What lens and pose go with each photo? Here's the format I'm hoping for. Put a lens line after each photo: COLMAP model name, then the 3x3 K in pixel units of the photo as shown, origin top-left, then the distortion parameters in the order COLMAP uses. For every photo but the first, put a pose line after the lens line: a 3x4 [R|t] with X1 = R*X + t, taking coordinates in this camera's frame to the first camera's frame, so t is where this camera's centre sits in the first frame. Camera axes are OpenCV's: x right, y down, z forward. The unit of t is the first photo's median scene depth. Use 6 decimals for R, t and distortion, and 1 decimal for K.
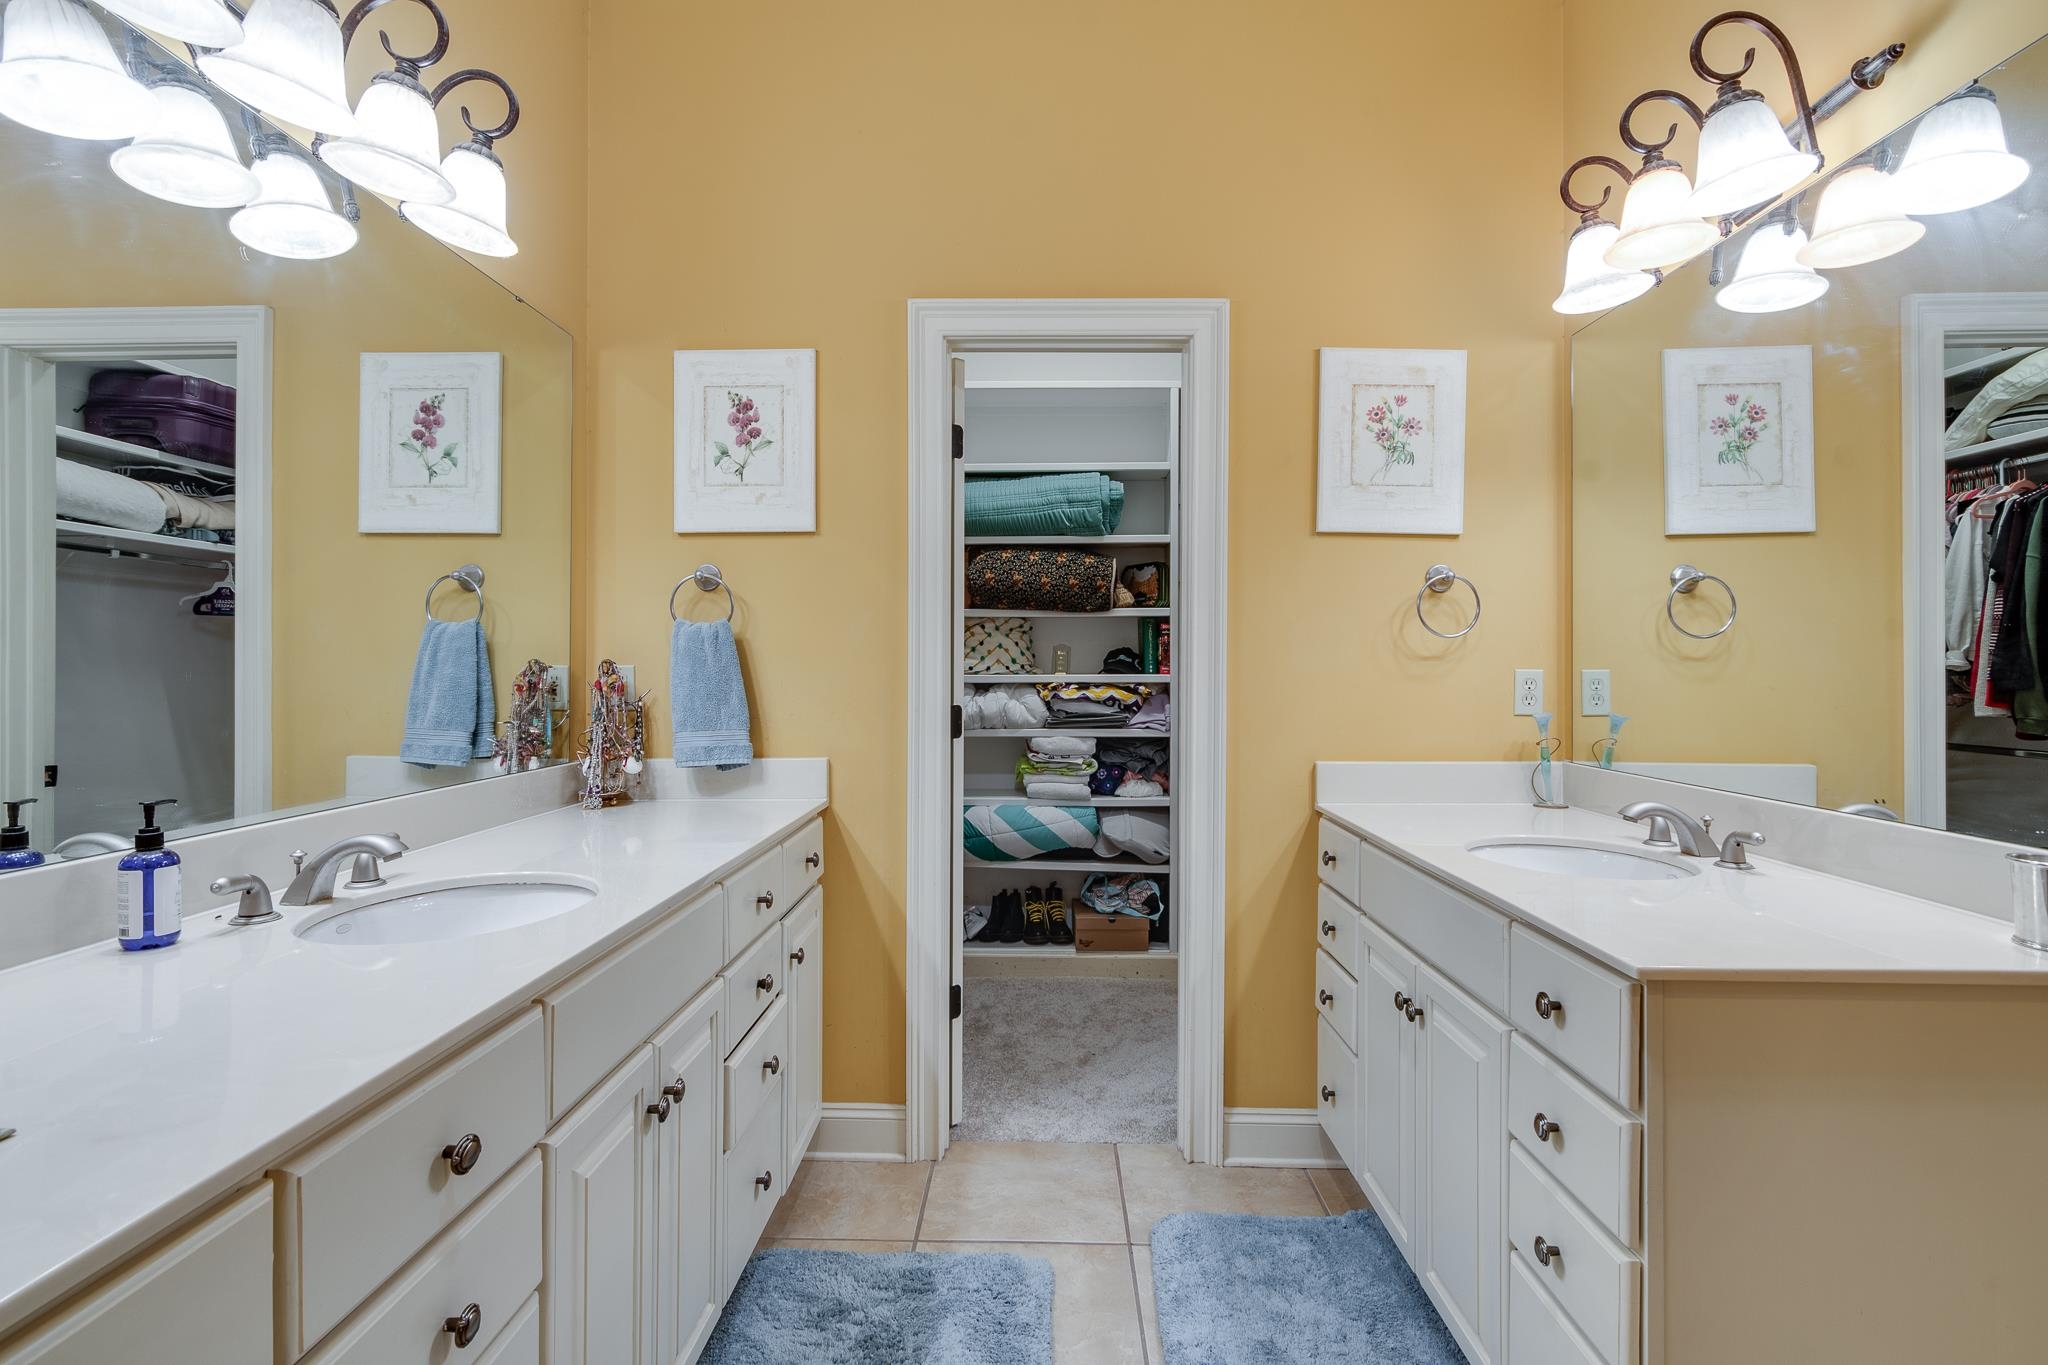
lens RADIAL K [[1004.5, 0, 1016.5], [0, 1004.5, 657.4], [0, 0, 1]] dist [0.001270, -0.001819]
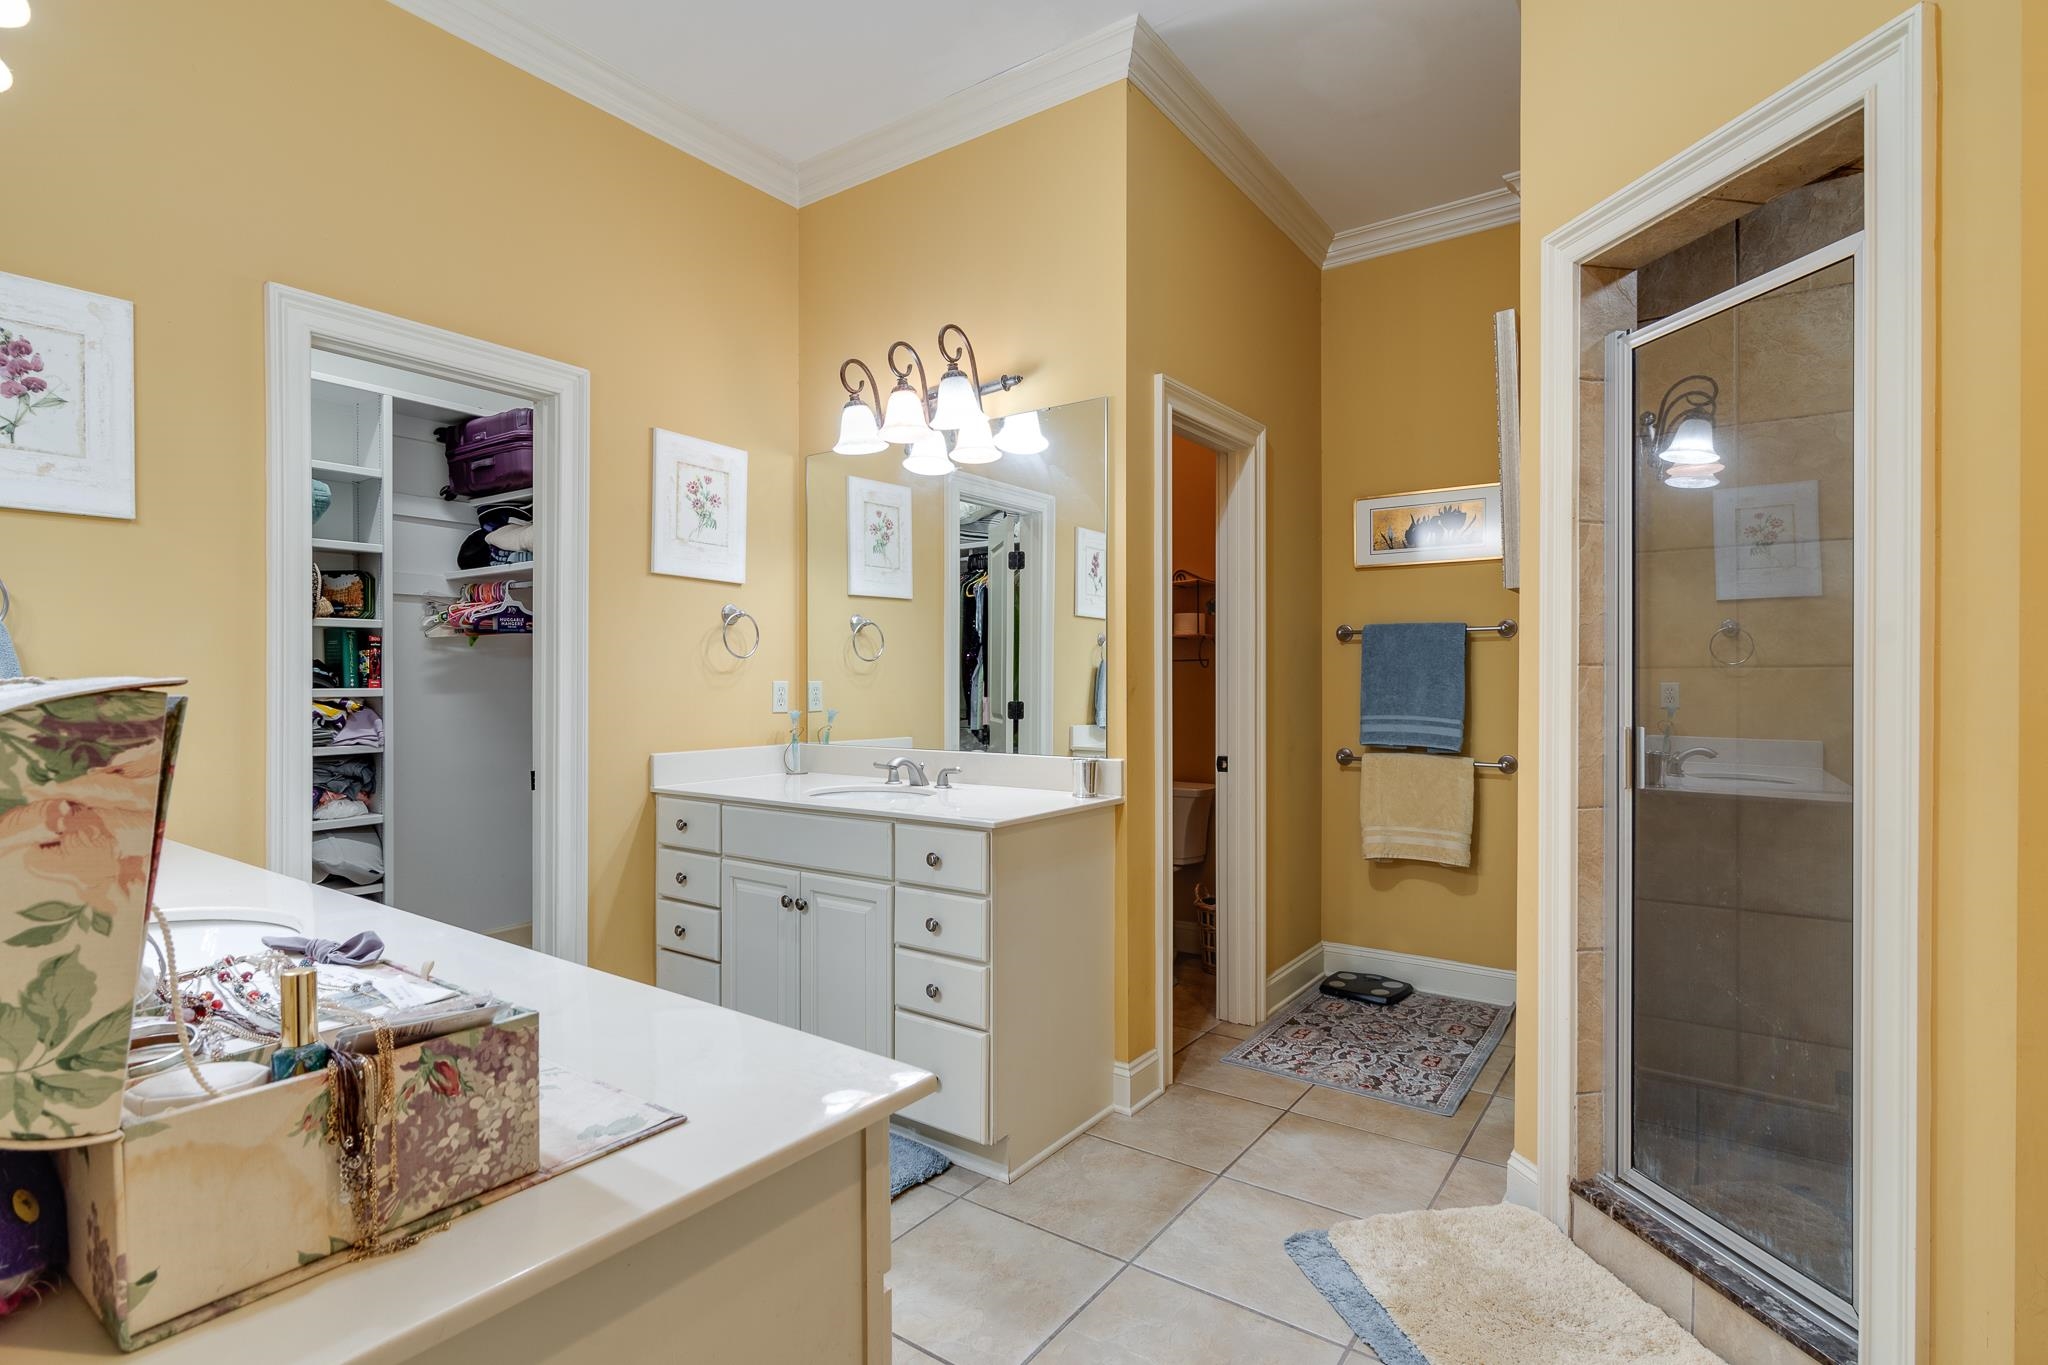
lens RADIAL K [[1004.5, 0, 1017.4], [0, 1004.5, 683.8], [0, 0, 1]] dist [0.001270, -0.001819]
pose [[0.557377, -0.004540, 0.830247, -0.498393], [-0.005129, 0.999947, 0.008911, 0.001297], [-0.830243, -0.009225, 0.557325, -0.088588]]
